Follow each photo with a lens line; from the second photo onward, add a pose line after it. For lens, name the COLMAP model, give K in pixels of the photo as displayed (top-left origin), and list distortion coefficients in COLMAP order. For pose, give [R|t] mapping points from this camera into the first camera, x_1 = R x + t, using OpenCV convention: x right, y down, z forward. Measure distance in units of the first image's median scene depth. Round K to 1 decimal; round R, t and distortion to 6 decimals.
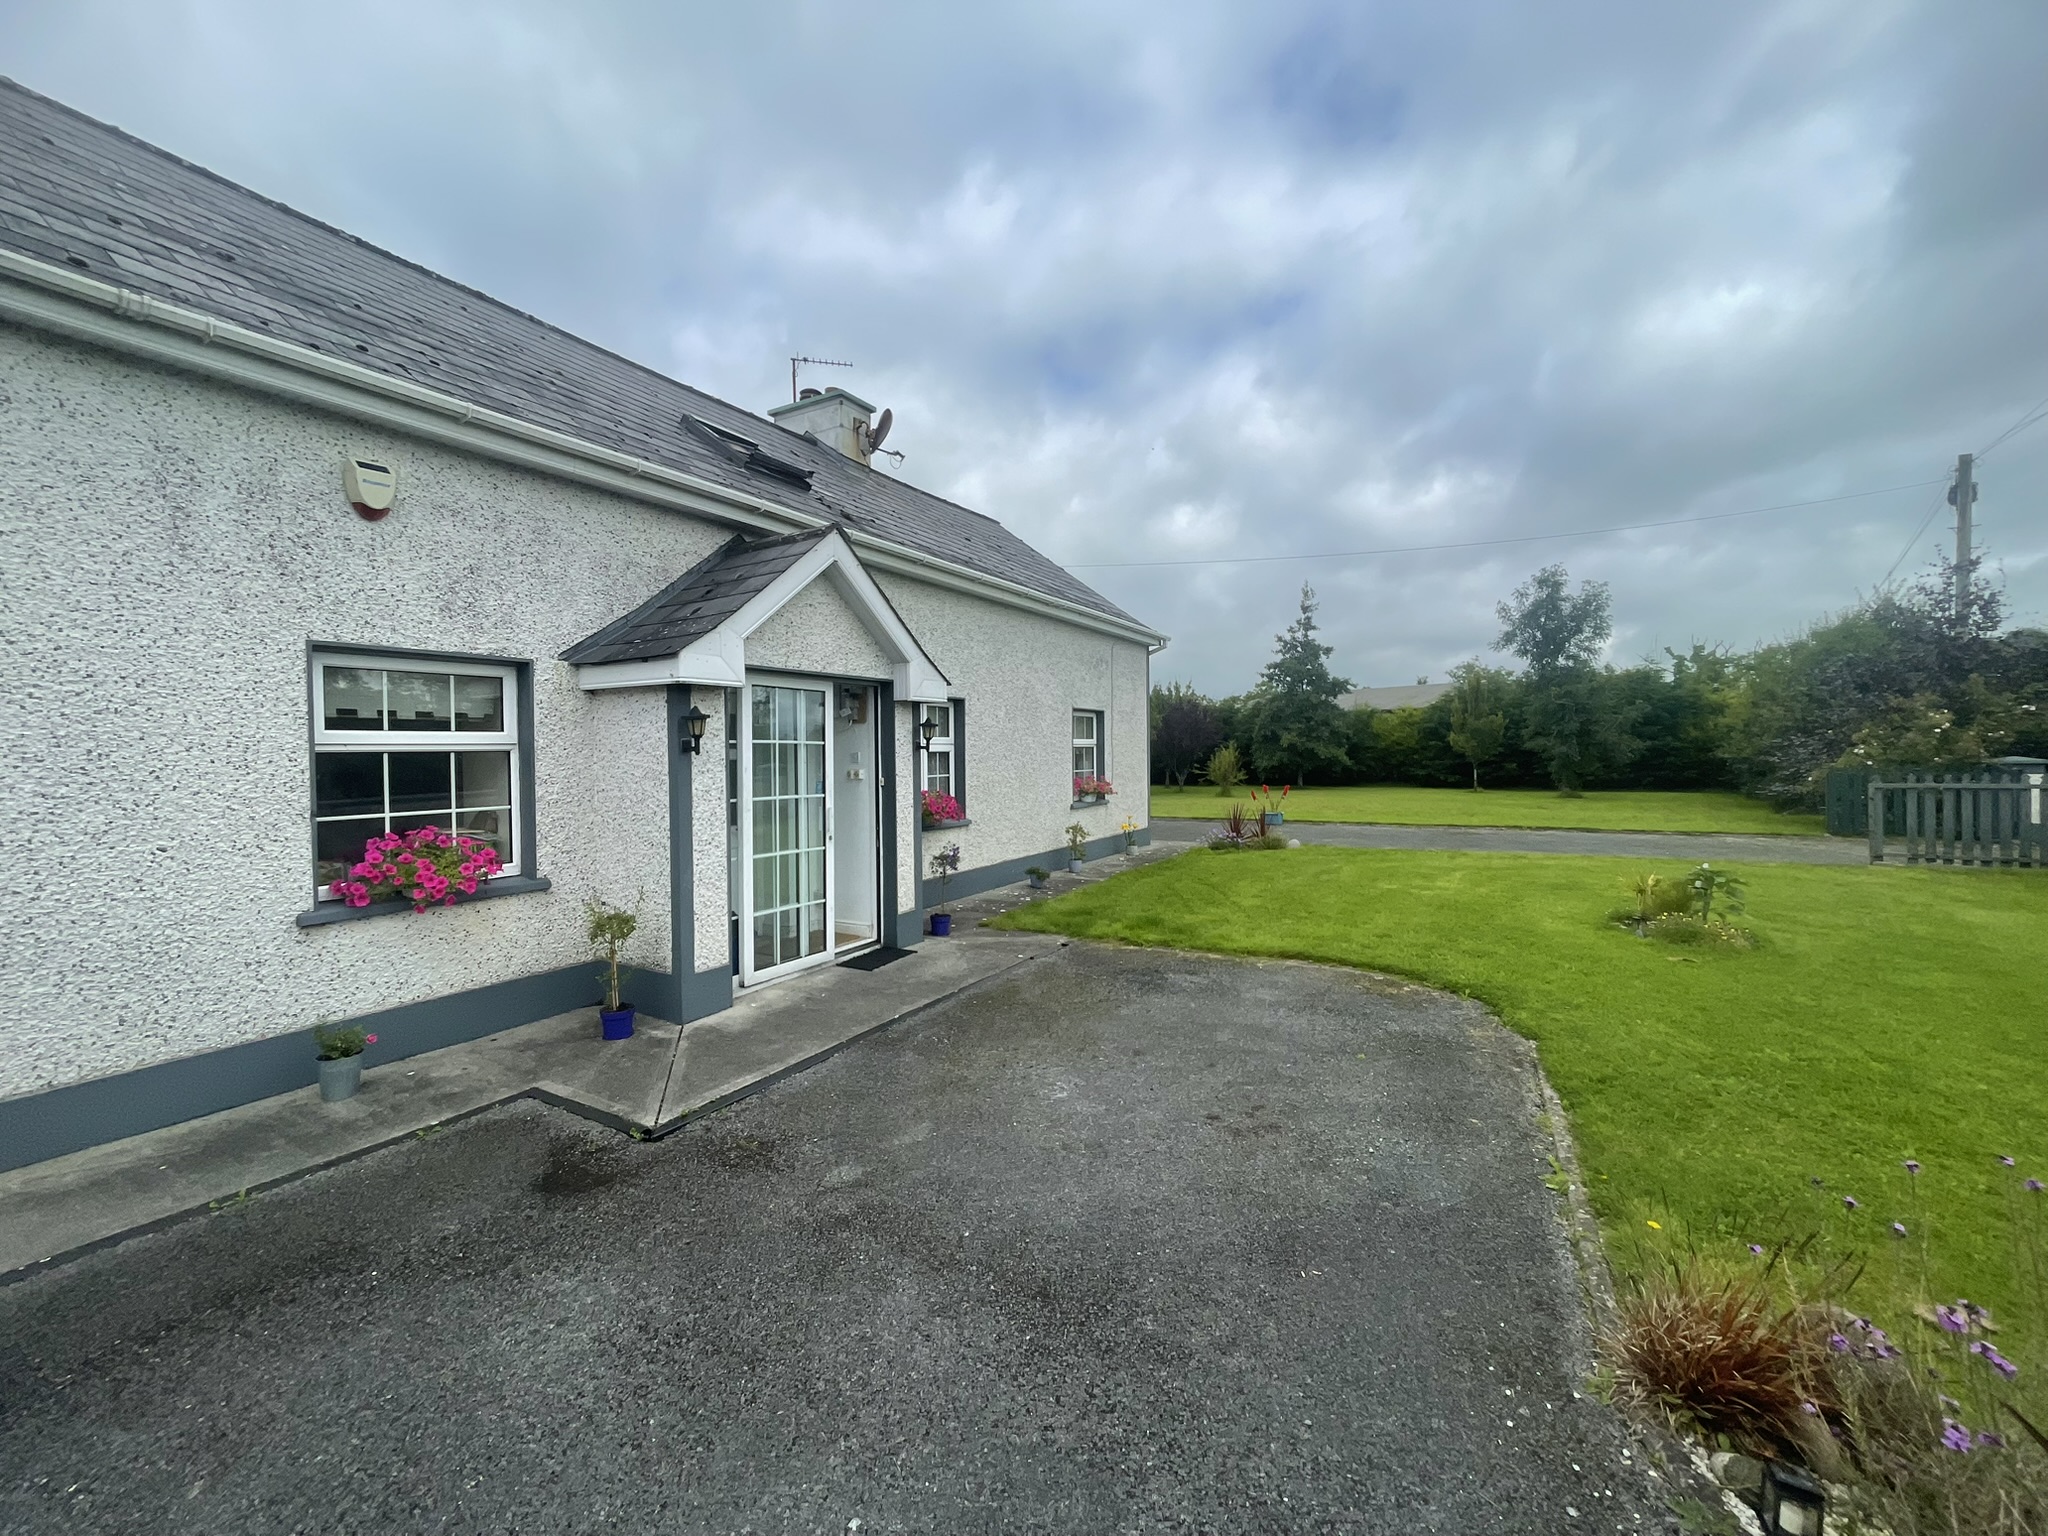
lens RADIAL K [[823.2, 0, 1017.2], [0, 823.2, 761.8], [0, 0, 1]] dist [-0.002338, -0.000044]
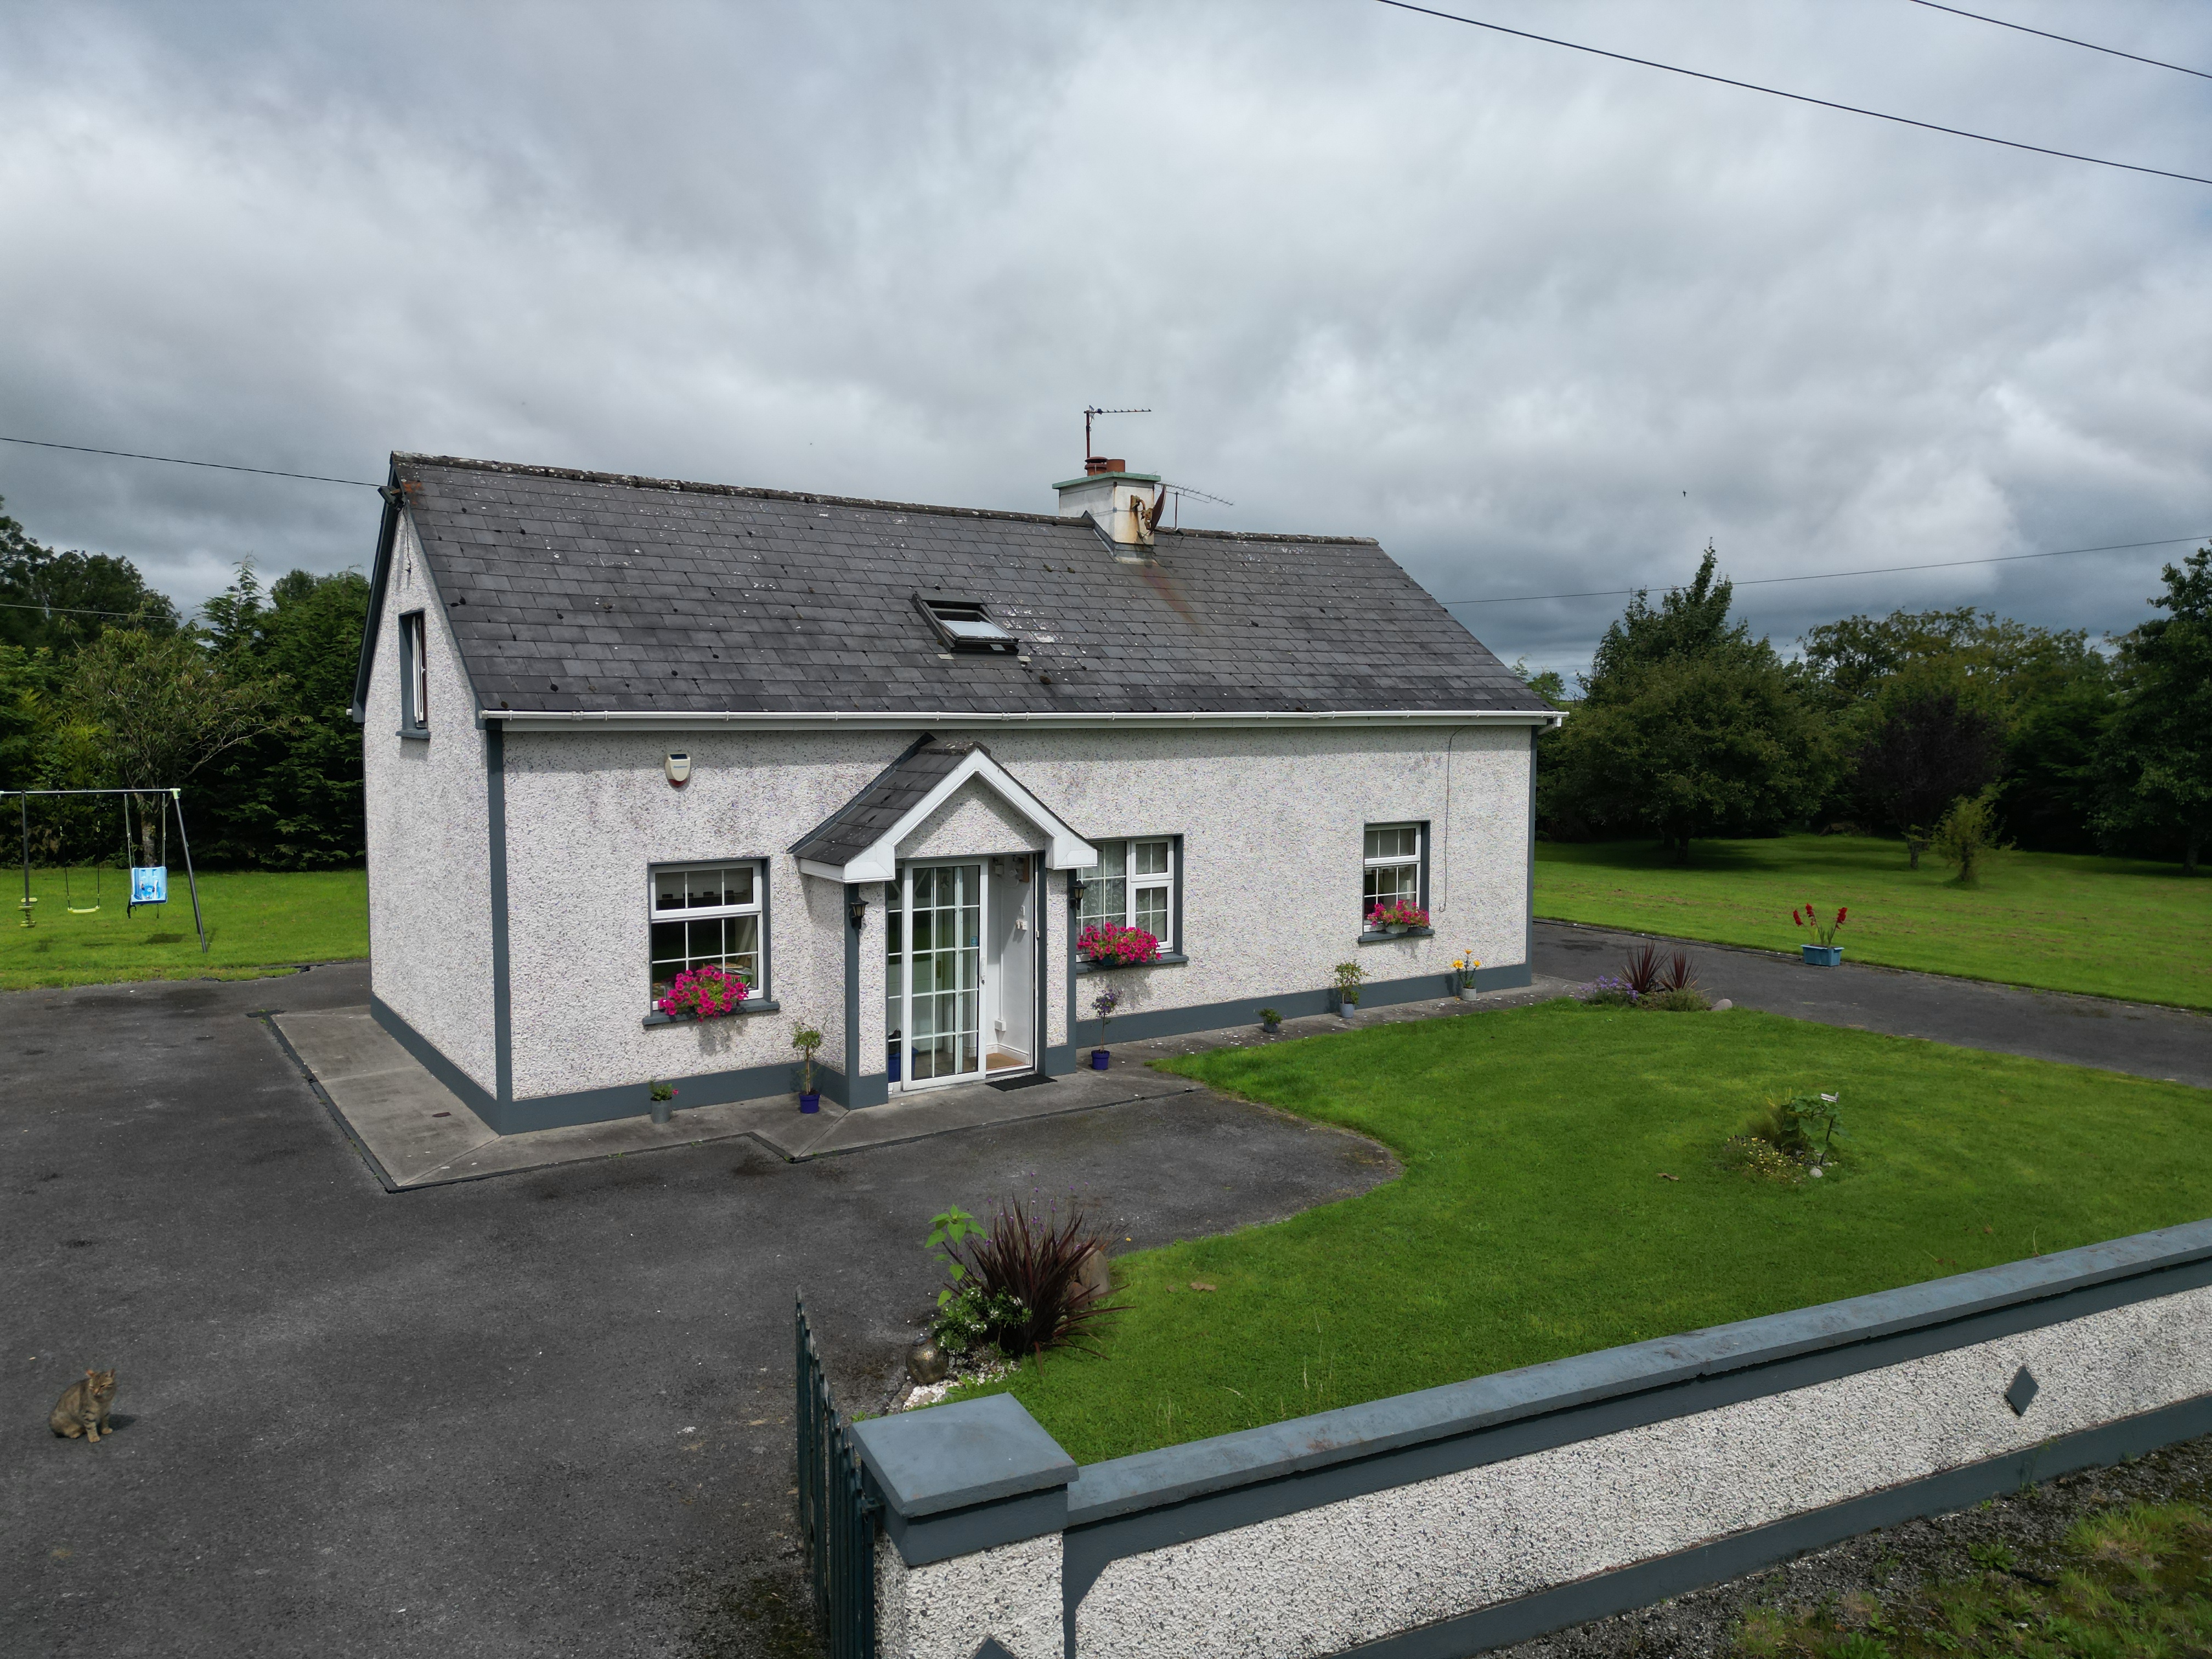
lens RADIAL K [[1549.5, 0, 1102.1], [0, 1549.5, 824.2], [0, 0, 1]] dist [0.086941, -0.087964]
pose [[0.902983, 0.045684, -0.427241, 1.046287], [-0.018781, 0.997578, 0.066974, -0.345646], [0.429266, -0.052452, 0.901654, -1.156566]]
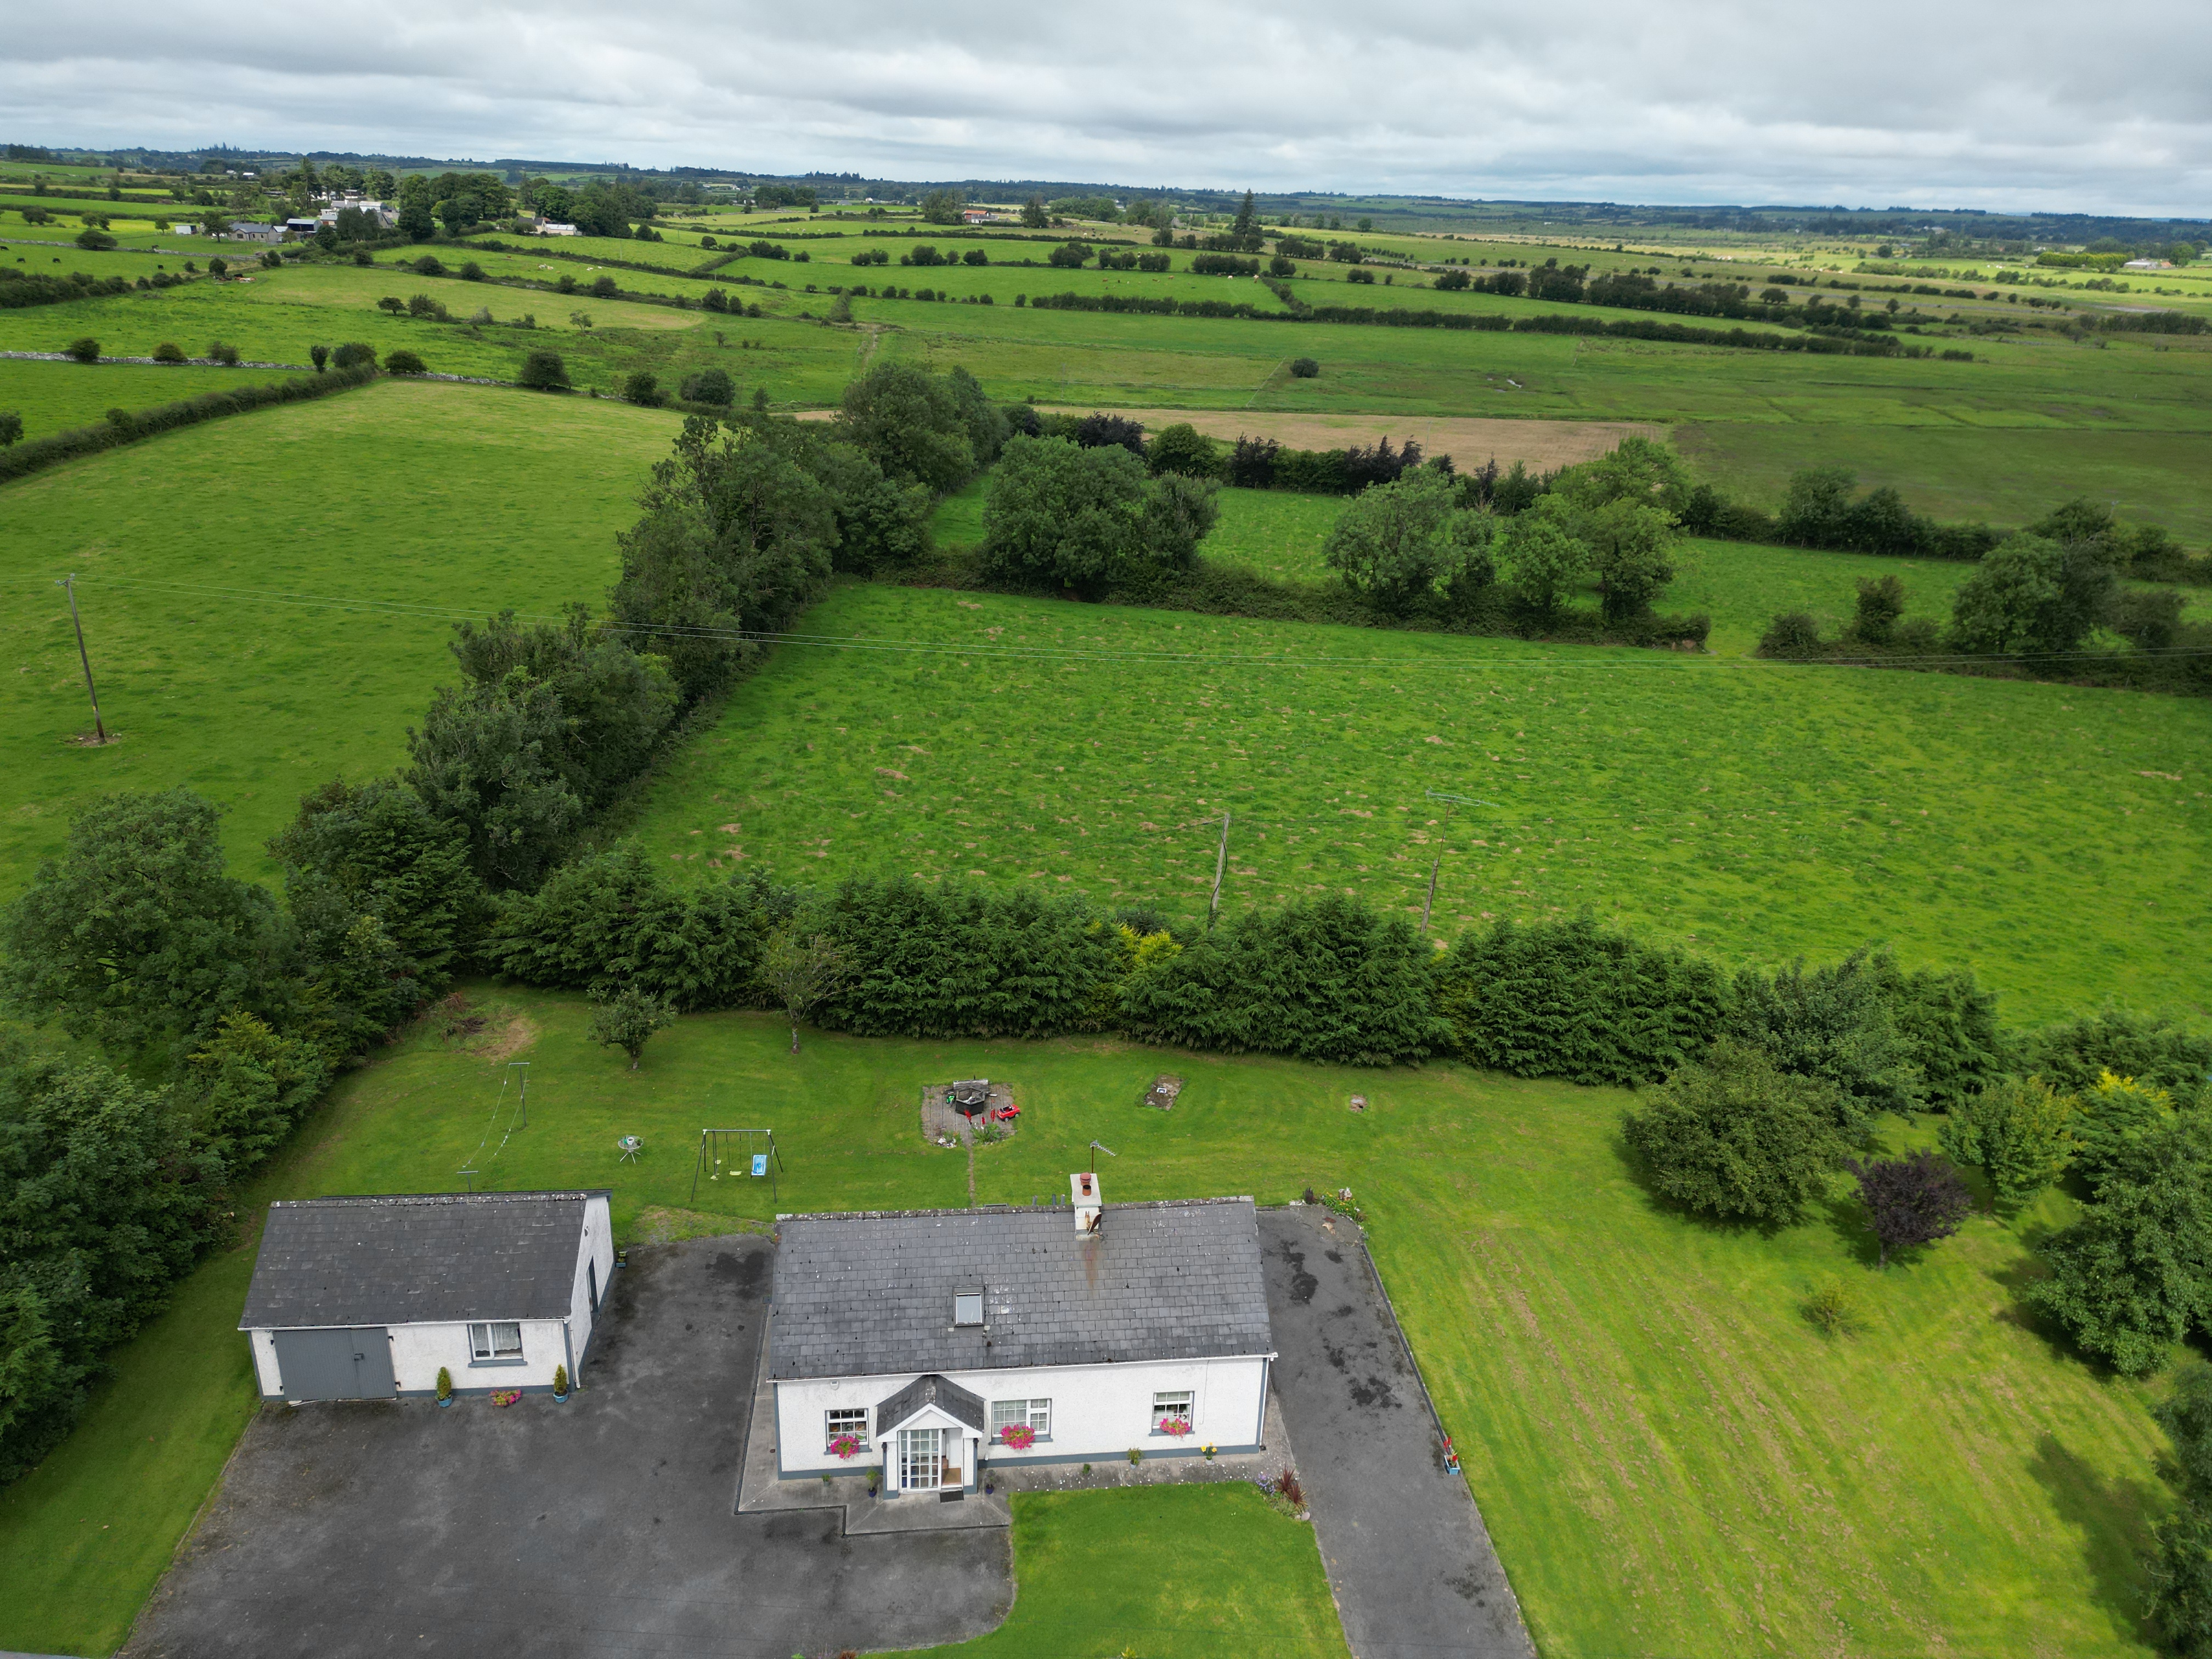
lens RADIAL K [[1549.5, 0, 1102.1], [0, 1549.5, 824.2], [0, 0, 1]] dist [0.086941, -0.087964]
pose [[0.592739, 0.334296, -0.732739, 4.543910], [-0.052875, 0.923978, 0.378772, -5.435638], [0.803657, -0.185770, 0.565354, -1.838312]]
